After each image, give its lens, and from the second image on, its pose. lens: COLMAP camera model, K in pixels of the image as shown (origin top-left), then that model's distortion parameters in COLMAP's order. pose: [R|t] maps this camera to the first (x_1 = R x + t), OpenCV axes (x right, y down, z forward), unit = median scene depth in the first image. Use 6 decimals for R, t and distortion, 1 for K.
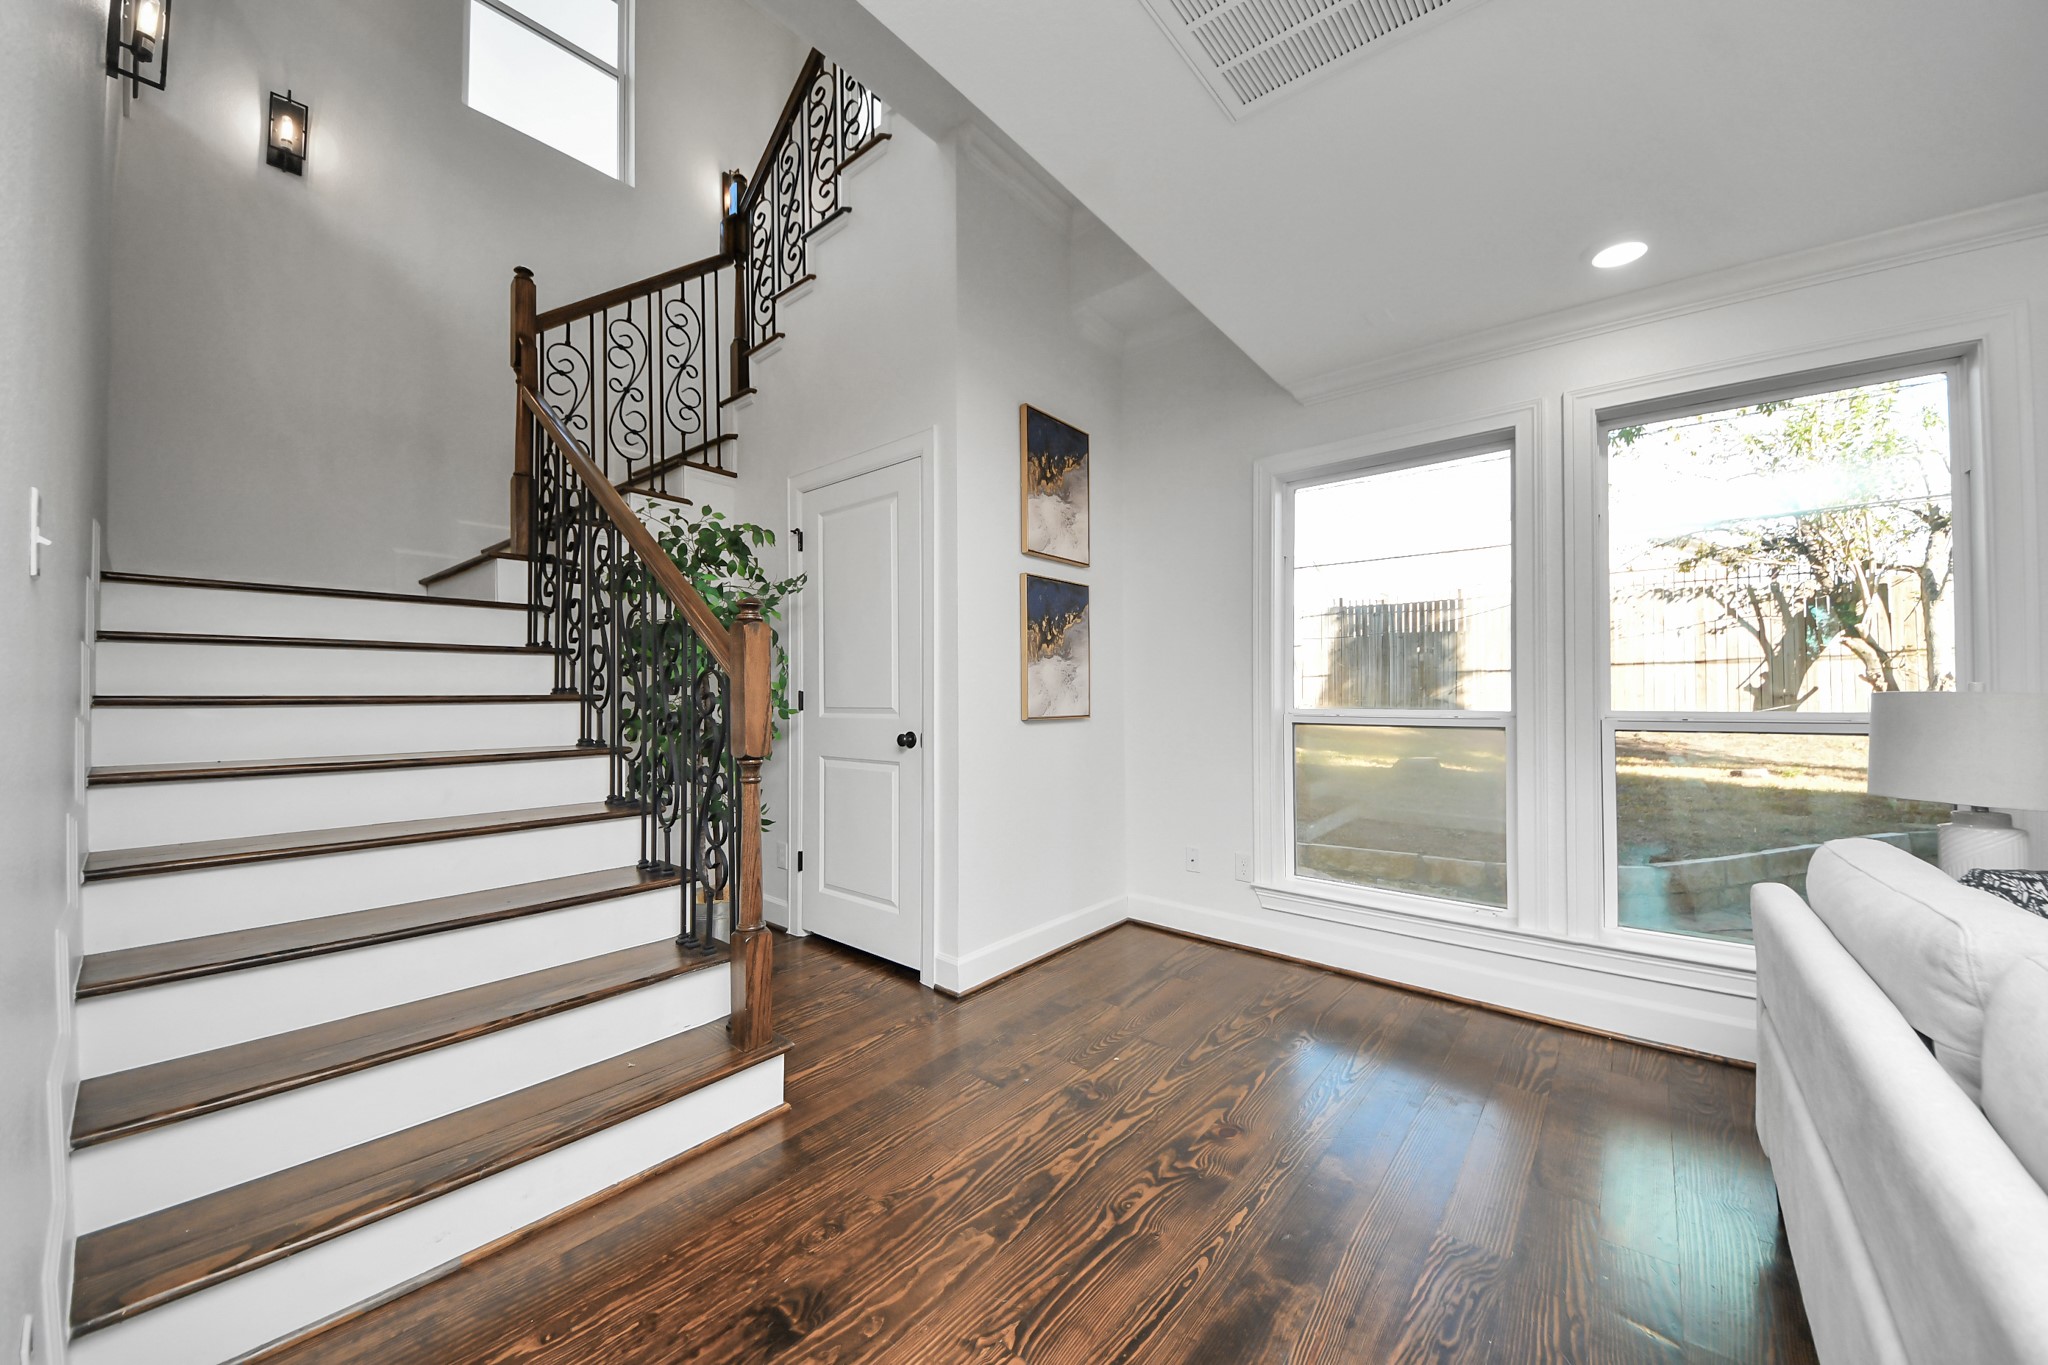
lens RADIAL K [[738.9, 0, 1024.0], [0, 738.9, 696.0], [0, 0, 1]] dist [-0.000700, -0.000118]
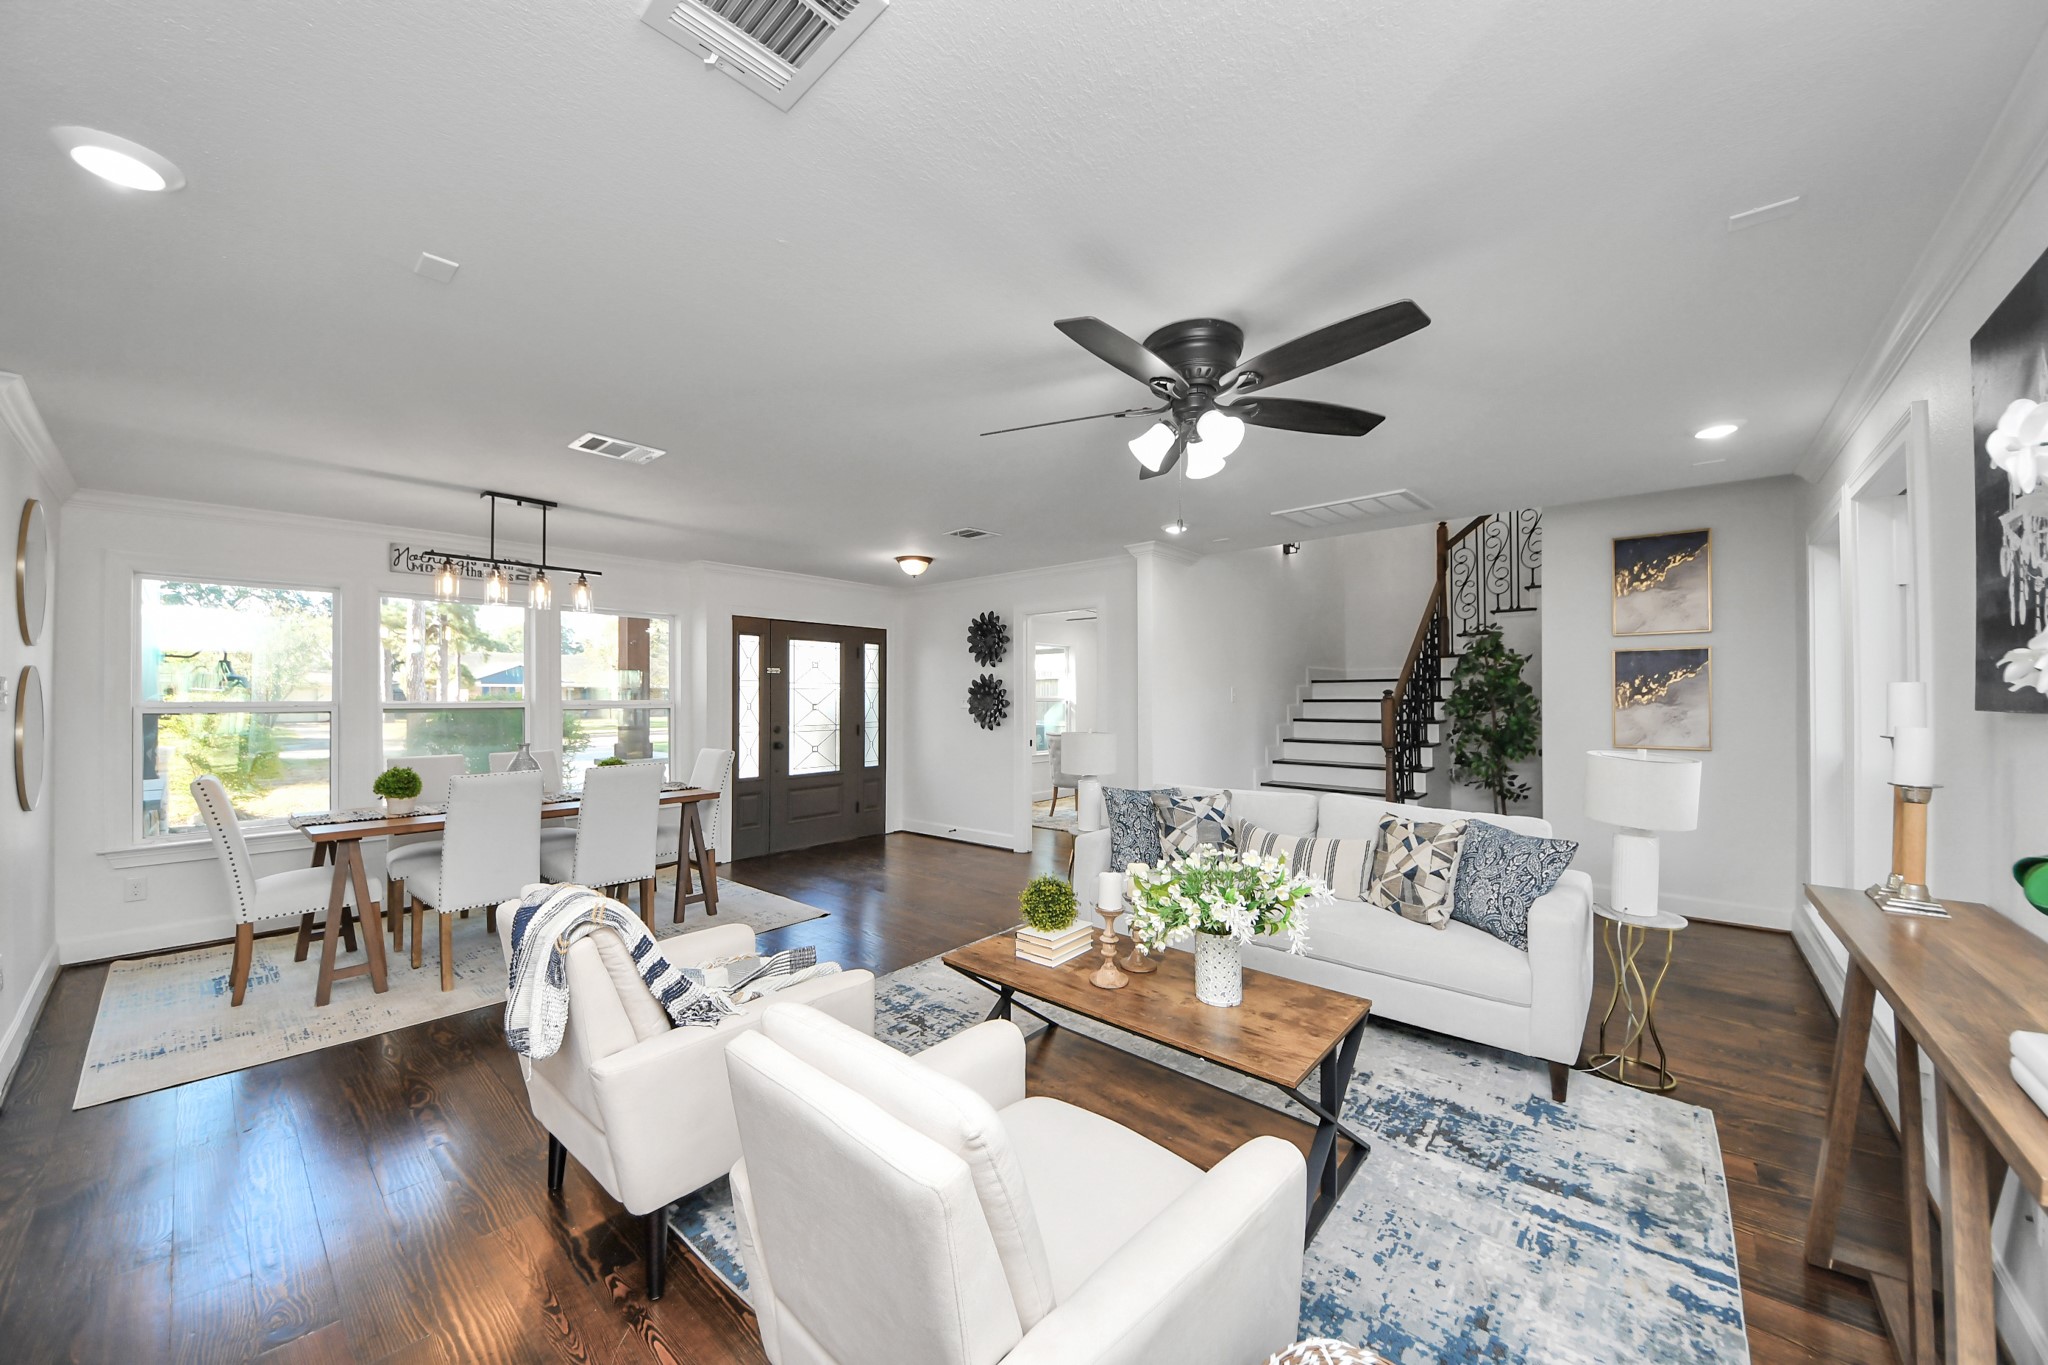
lens RADIAL K [[738.9, 0, 1024.0], [0, 738.9, 696.0], [0, 0, 1]] dist [-0.000700, -0.000118]
pose [[-0.022144, -0.007961, -0.999723, 1.480699], [-0.003191, 0.999964, -0.007892, -0.053383], [0.999750, 0.003015, -0.022169, -0.163965]]
